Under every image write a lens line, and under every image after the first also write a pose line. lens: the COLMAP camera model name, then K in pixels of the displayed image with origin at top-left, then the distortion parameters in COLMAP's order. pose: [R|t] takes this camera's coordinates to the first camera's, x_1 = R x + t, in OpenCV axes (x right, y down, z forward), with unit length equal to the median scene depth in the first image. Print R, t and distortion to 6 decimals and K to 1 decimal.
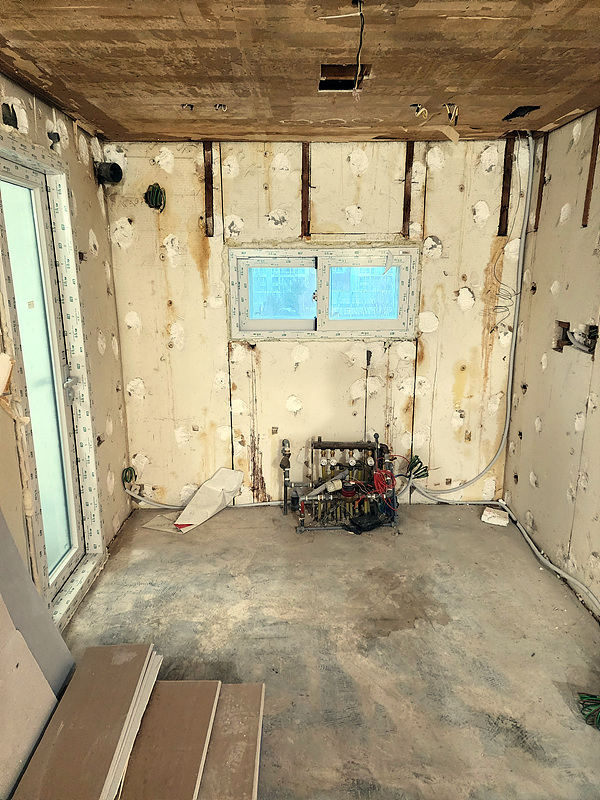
lens RADIAL K [[535.3, 0, 296.4], [0, 535.3, 395.5], [0, 0, 1]] dist [0.082349, -0.062328]
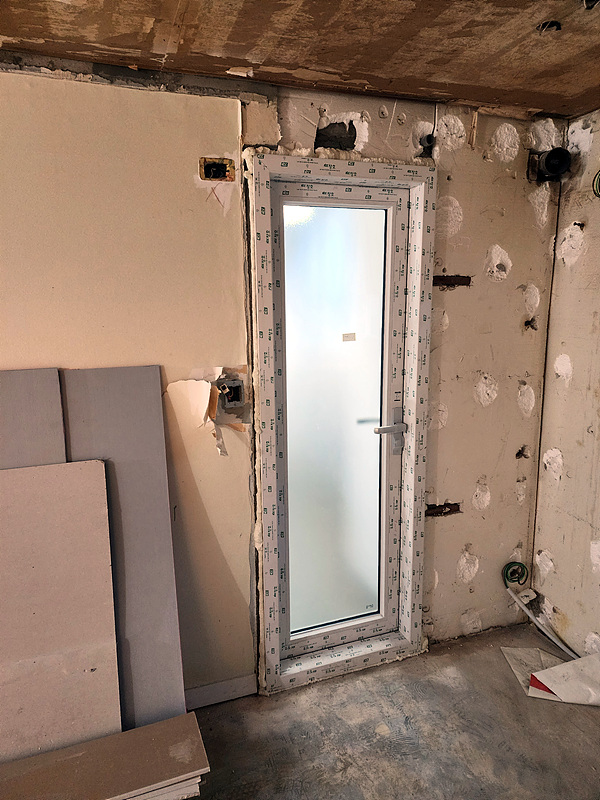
lens RADIAL K [[535.3, 0, 296.4], [0, 535.3, 395.5], [0, 0, 1]] dist [0.082349, -0.062328]
pose [[0.323044, 0.173705, -0.930306, 0.281523], [-0.210234, 0.971621, 0.108416, -0.121326], [0.922737, 0.160559, 0.350395, 0.498778]]
